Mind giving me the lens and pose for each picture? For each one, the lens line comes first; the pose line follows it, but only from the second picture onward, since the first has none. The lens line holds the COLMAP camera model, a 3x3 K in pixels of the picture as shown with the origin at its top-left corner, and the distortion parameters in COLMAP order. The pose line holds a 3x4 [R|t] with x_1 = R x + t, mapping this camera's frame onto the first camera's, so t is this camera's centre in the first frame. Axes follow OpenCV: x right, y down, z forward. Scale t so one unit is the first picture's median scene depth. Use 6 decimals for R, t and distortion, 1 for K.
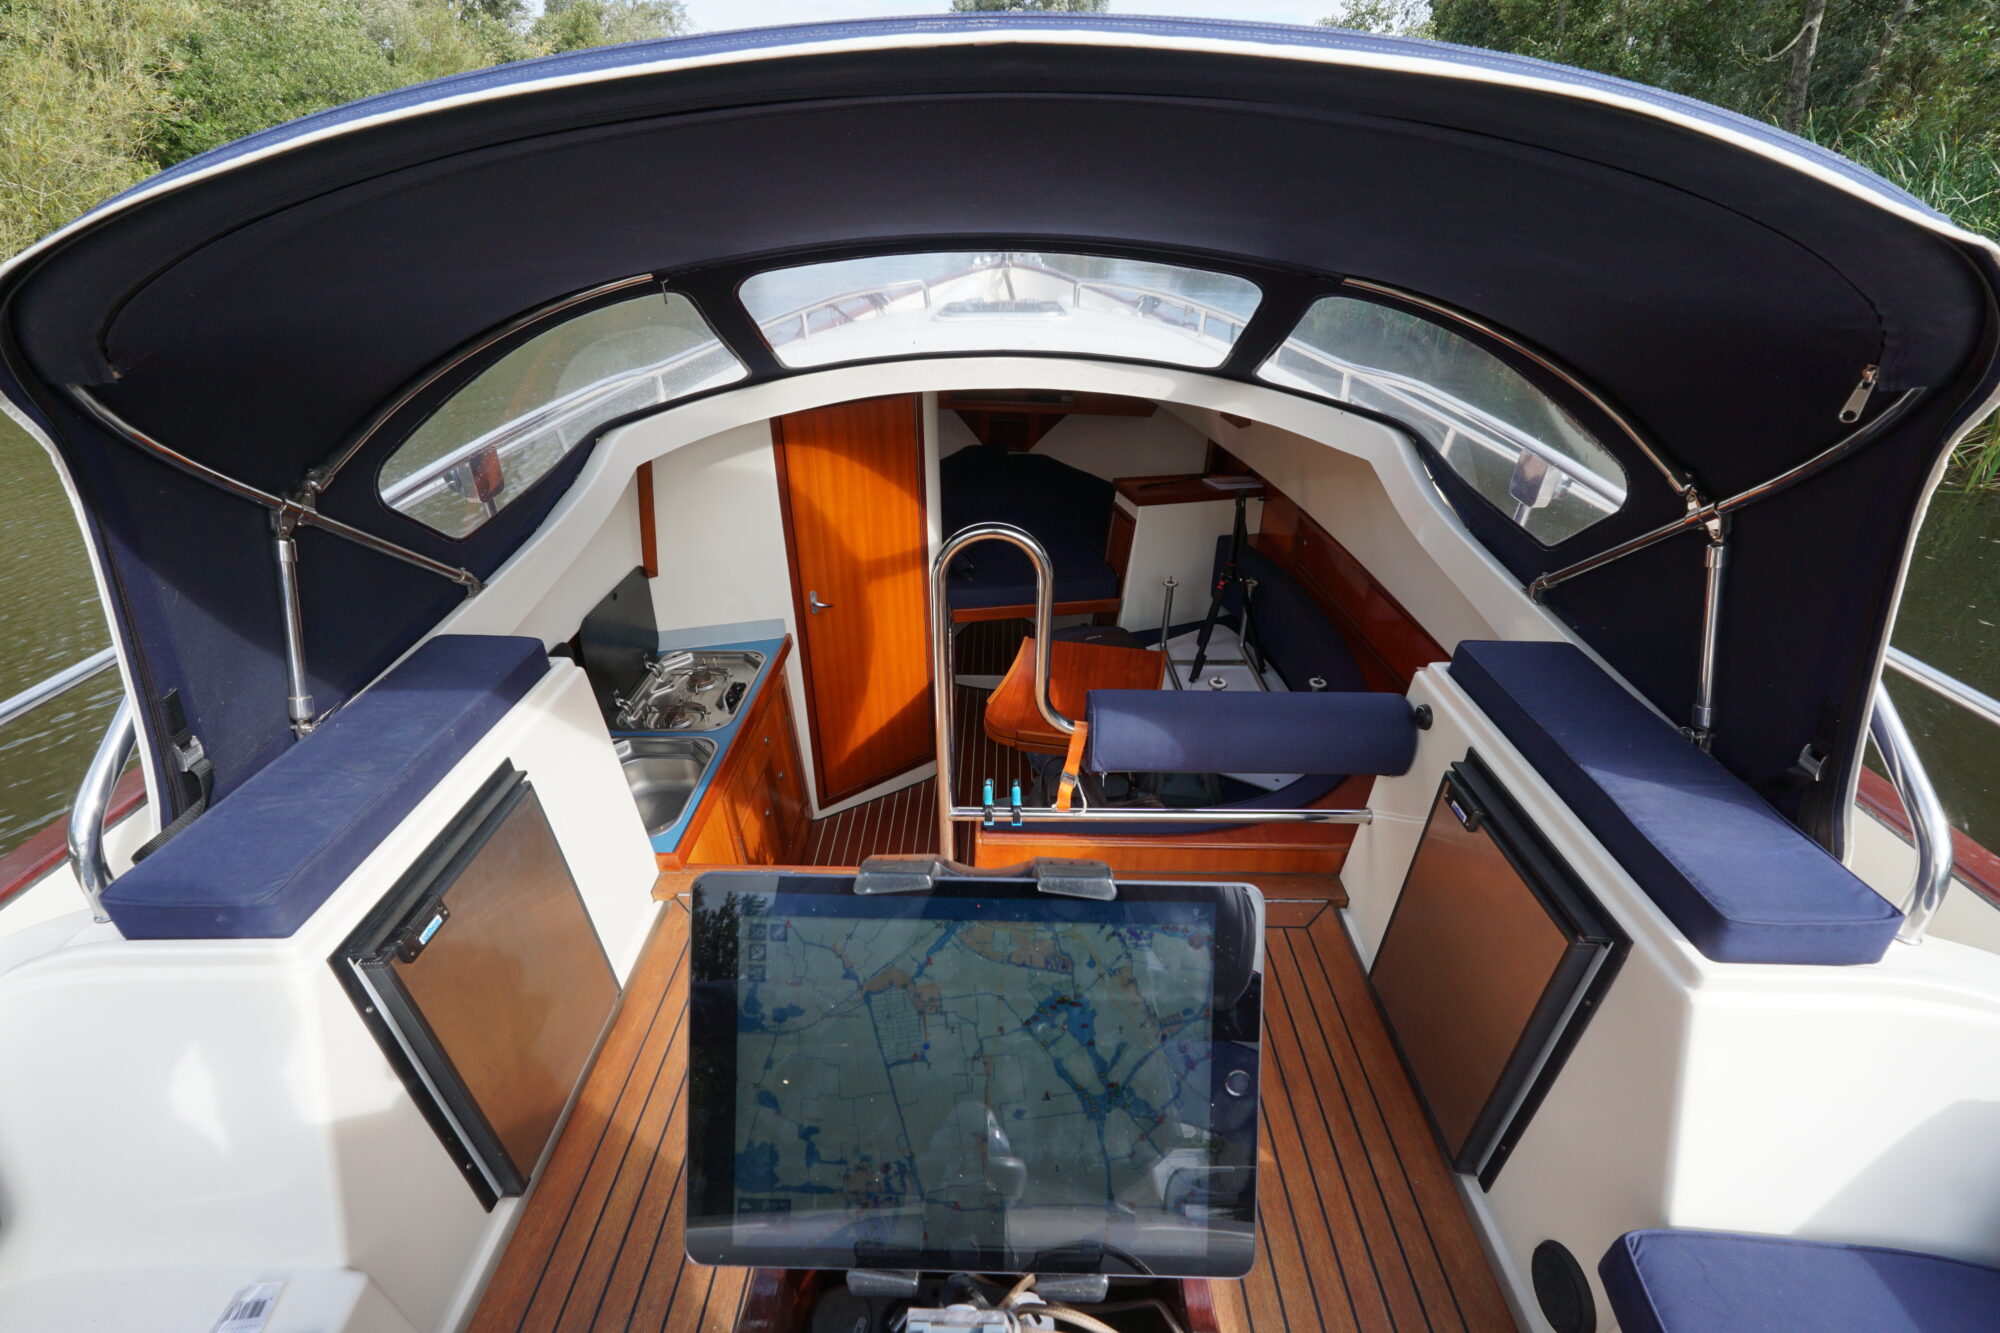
lens RADIAL K [[861.4, 0, 993.9], [0, 861.4, 675.9], [0, 0, 1]] dist [-0.003914, -0.000413]
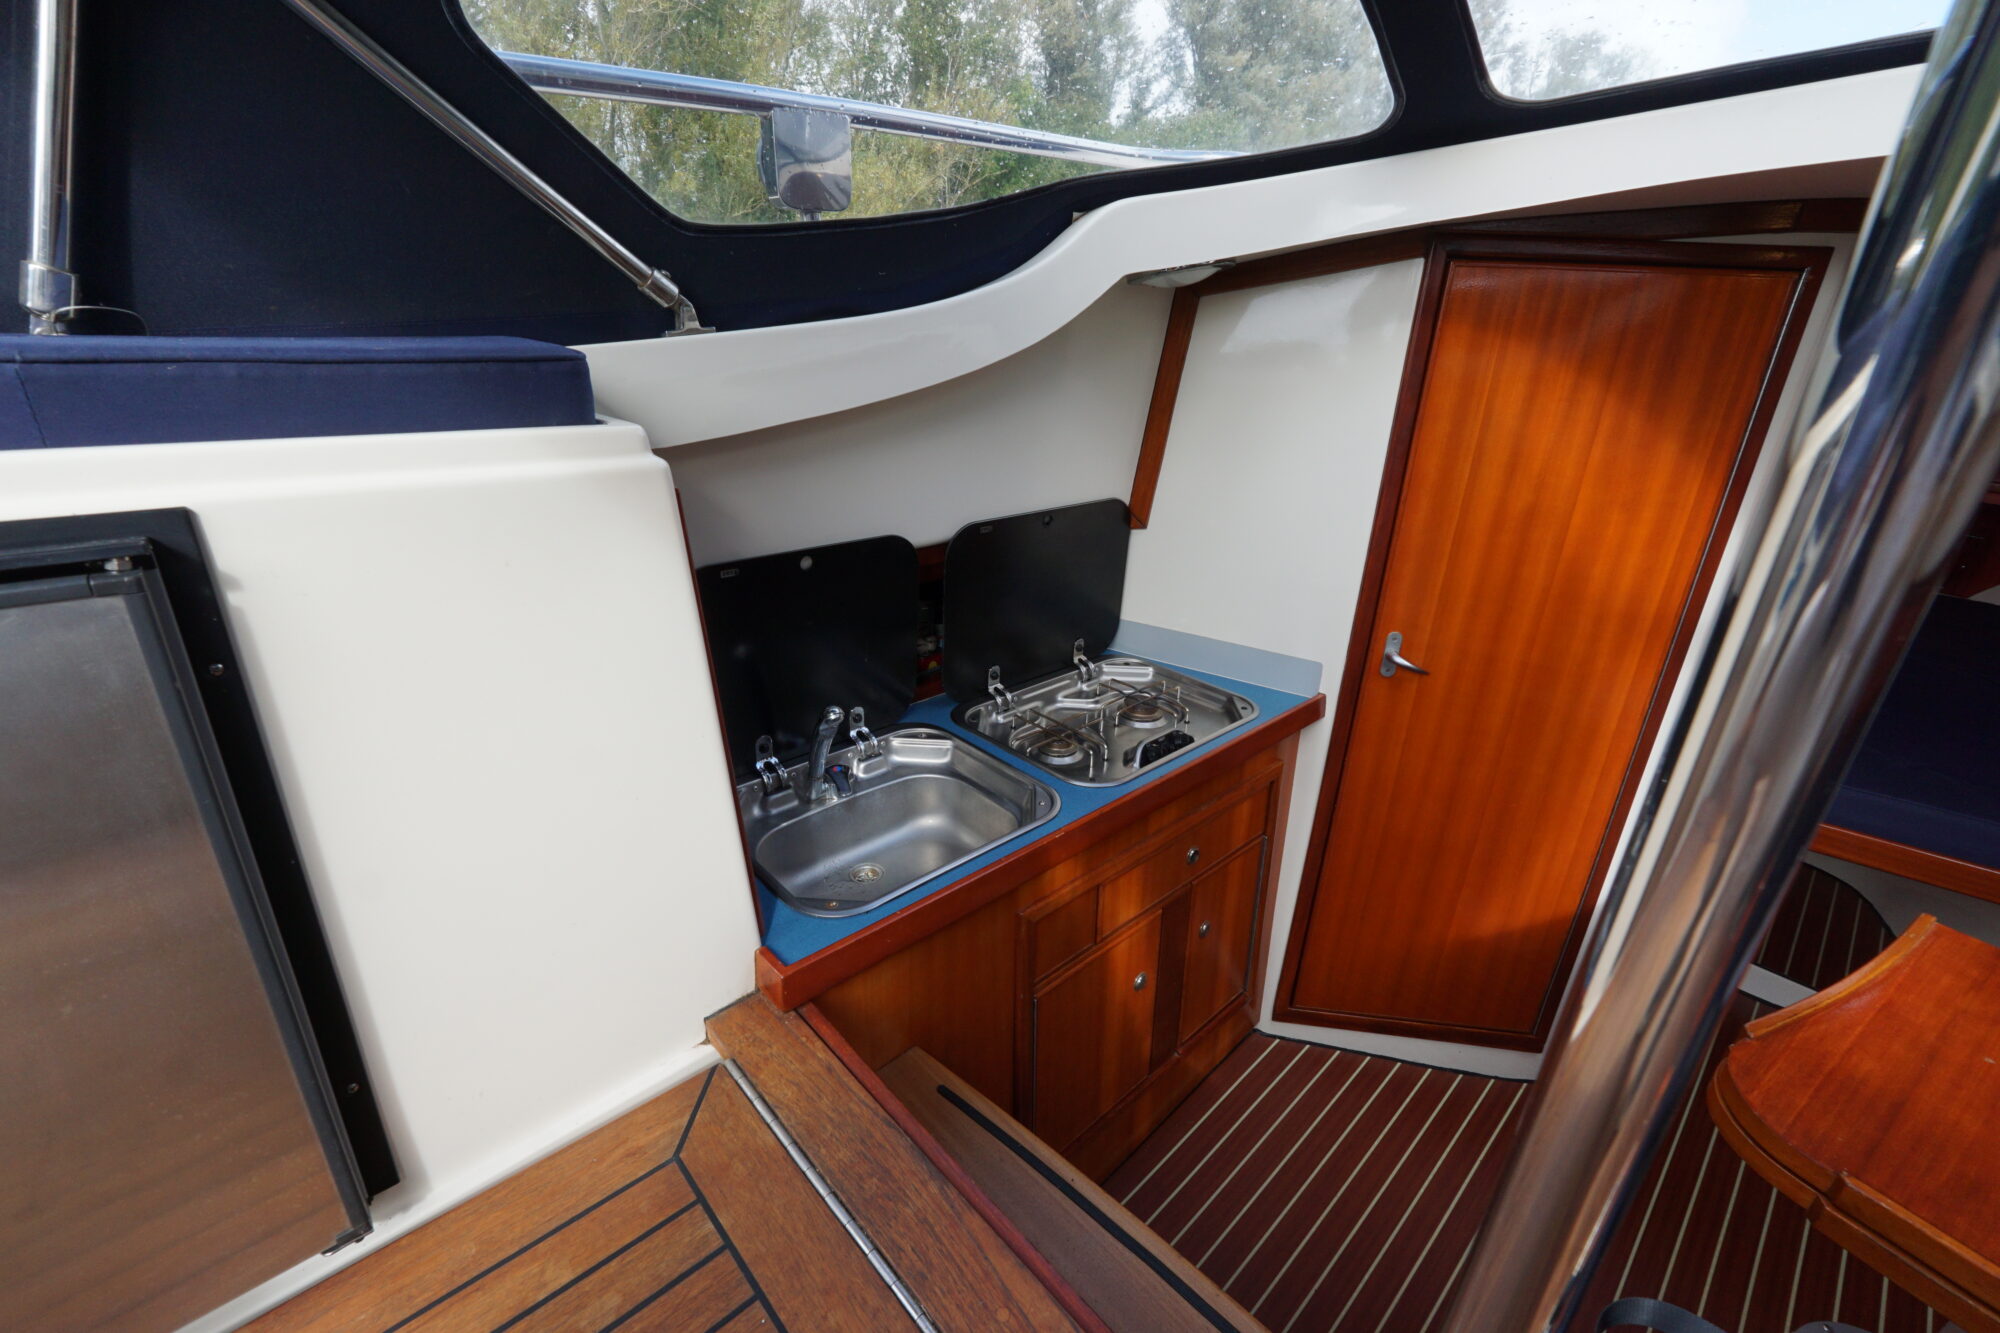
lens RADIAL K [[855.5, 0, 1000.0], [0, 855.5, 666.5], [0, 0, 1]] dist [-0.000940, -0.000048]
pose [[0.693806, 0.296088, -0.656479, -0.046839], [-0.386621, 0.922210, 0.007336, 0.014466], [0.607584, 0.248719, 0.754308, 0.714304]]
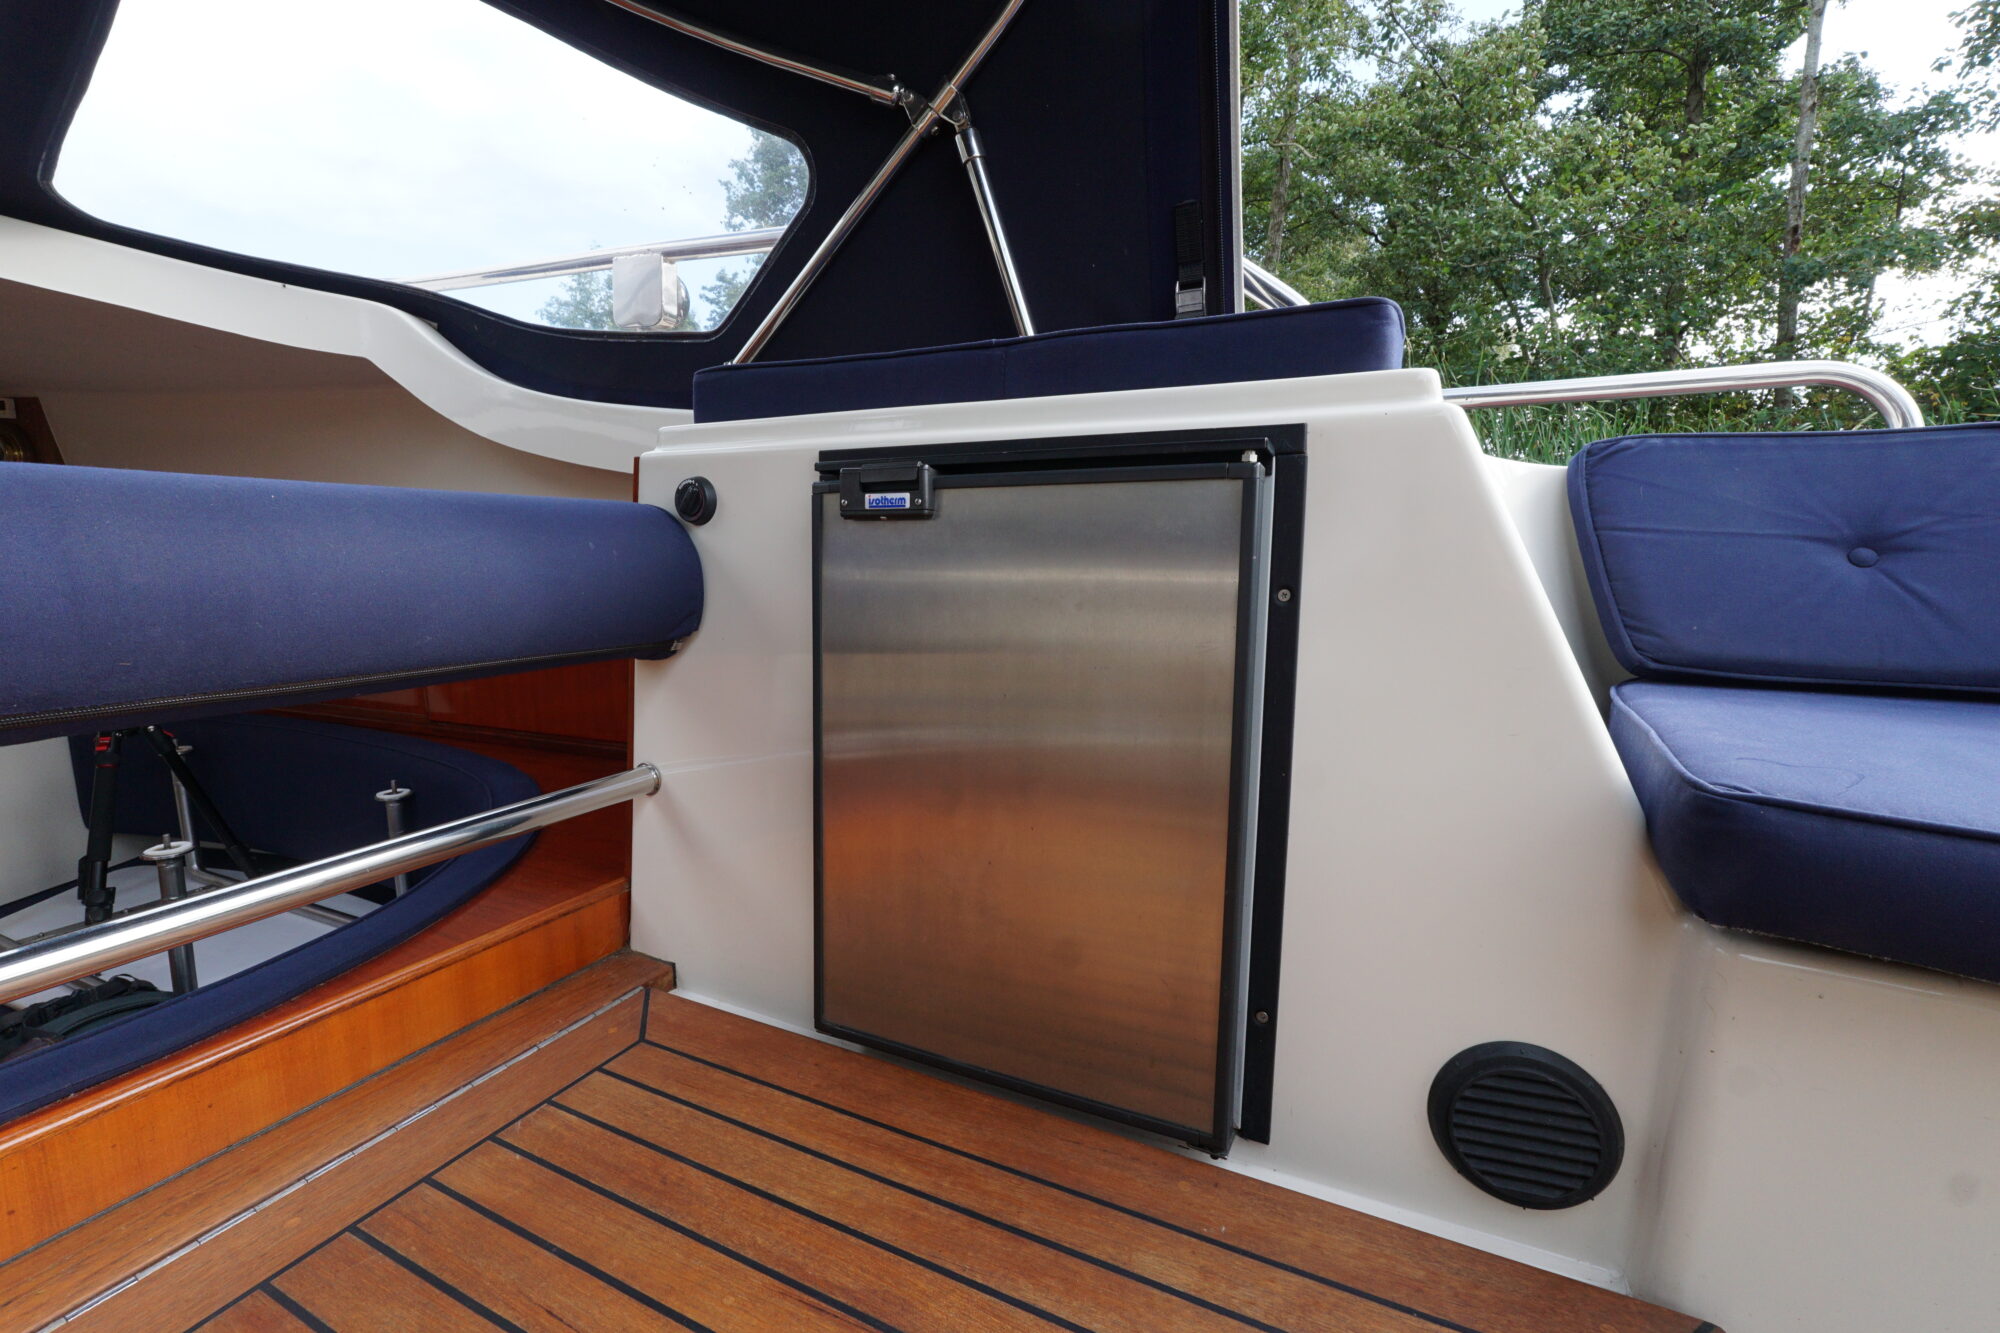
lens RADIAL K [[861.4, 0, 993.9], [0, 861.4, 675.9], [0, 0, 1]] dist [-0.003914, -0.000413]
pose [[0.434608, -0.133469, 0.890675, 0.068954], [0.443513, 0.892446, -0.082679, 0.232625], [-0.783844, 0.430959, 0.447060, 0.554771]]
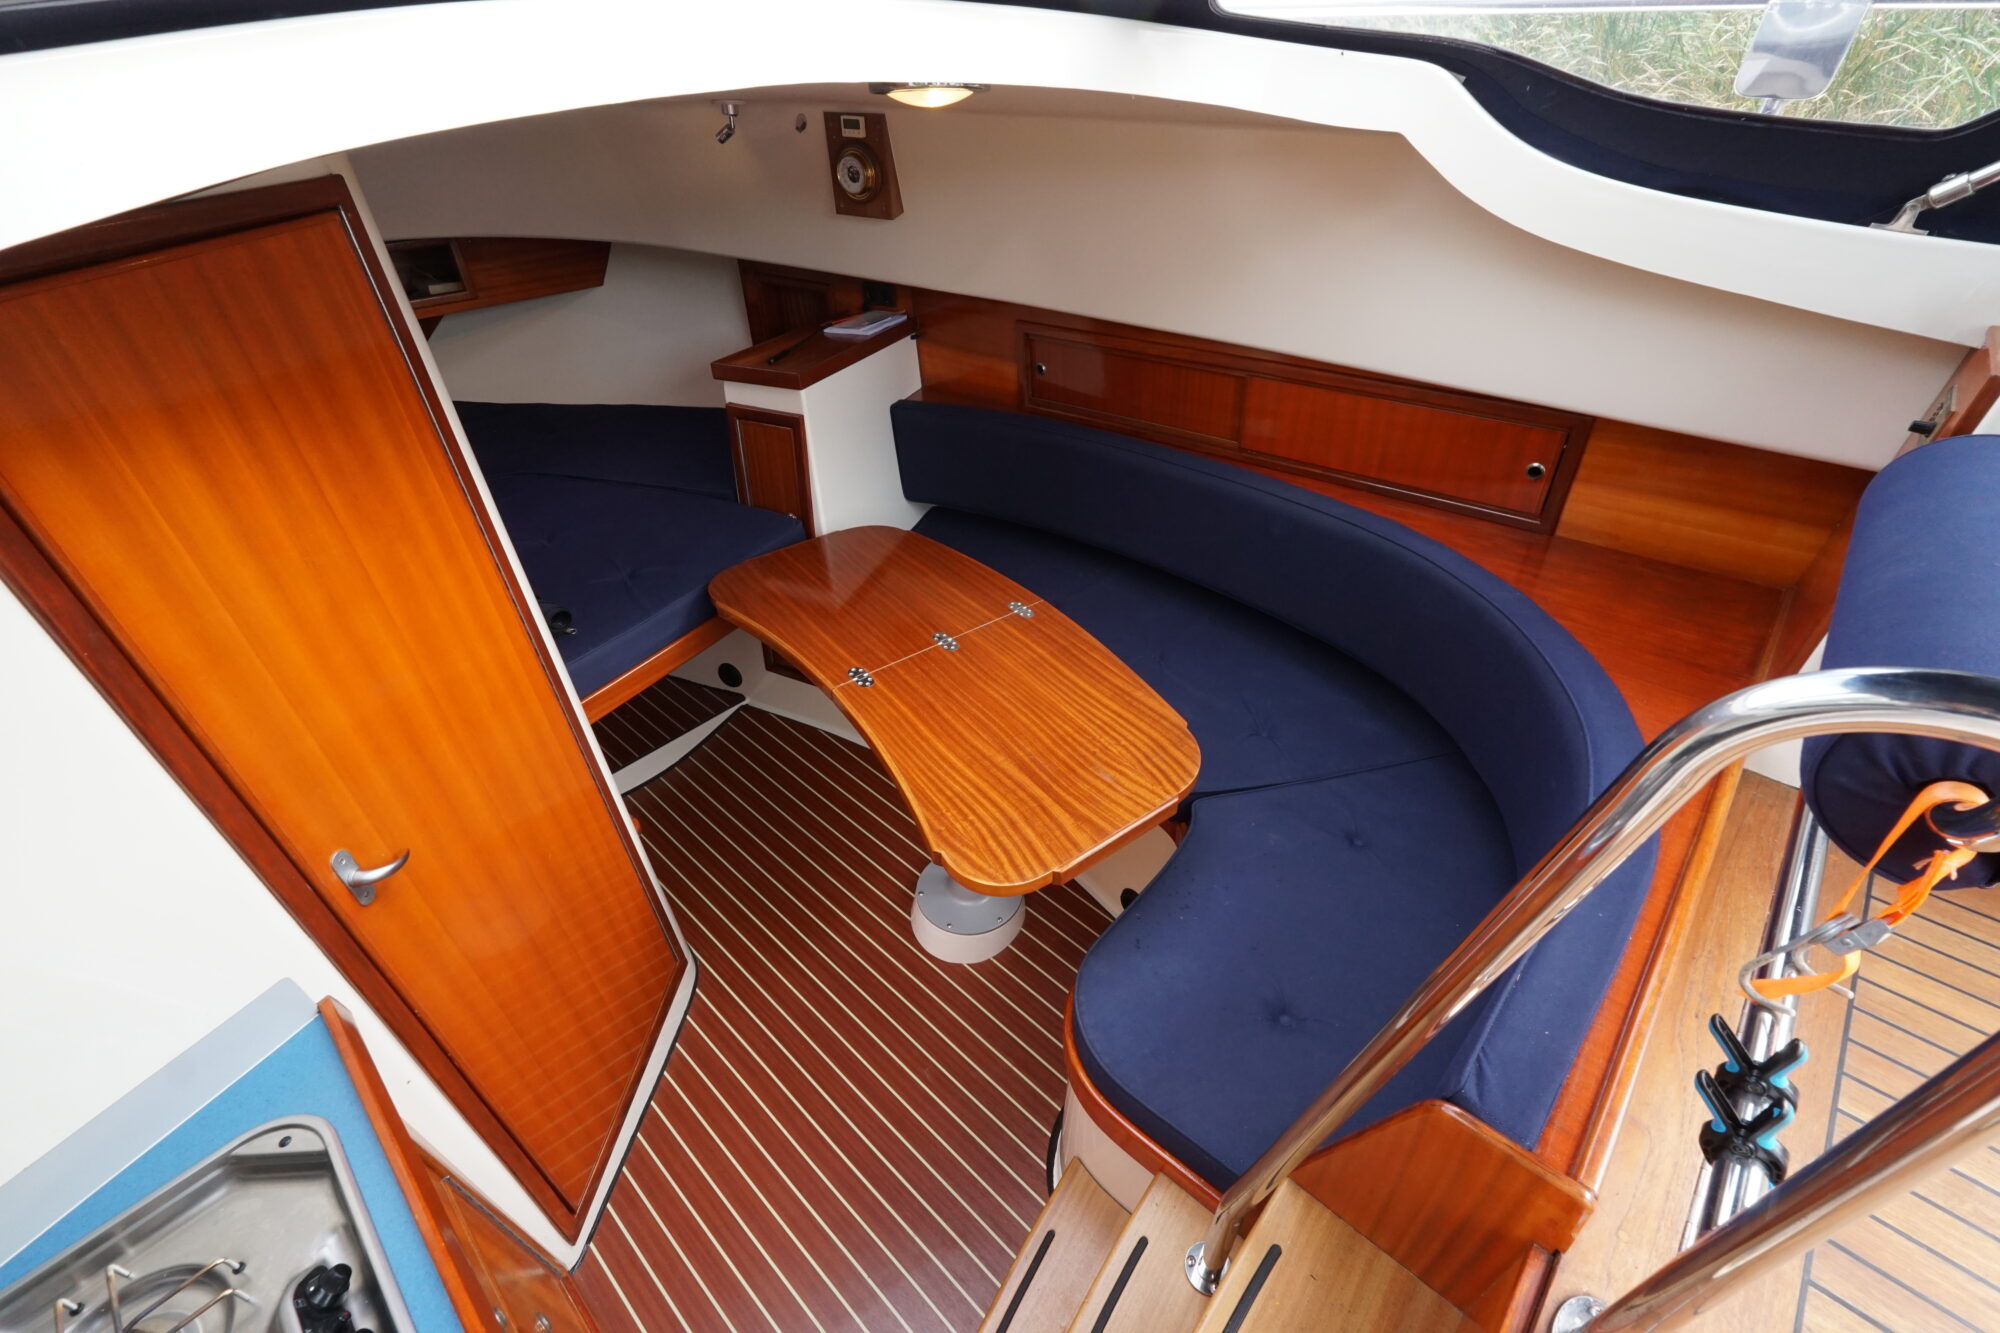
lens RADIAL K [[861.4, 0, 993.9], [0, 861.4, 675.9], [0, 0, 1]] dist [-0.003914, -0.000413]
pose [[0.670835, -0.467220, 0.575921, -0.301101], [0.405163, 0.881343, 0.243061, -0.209140], [-0.621147, 0.070288, 0.780536, 0.865464]]
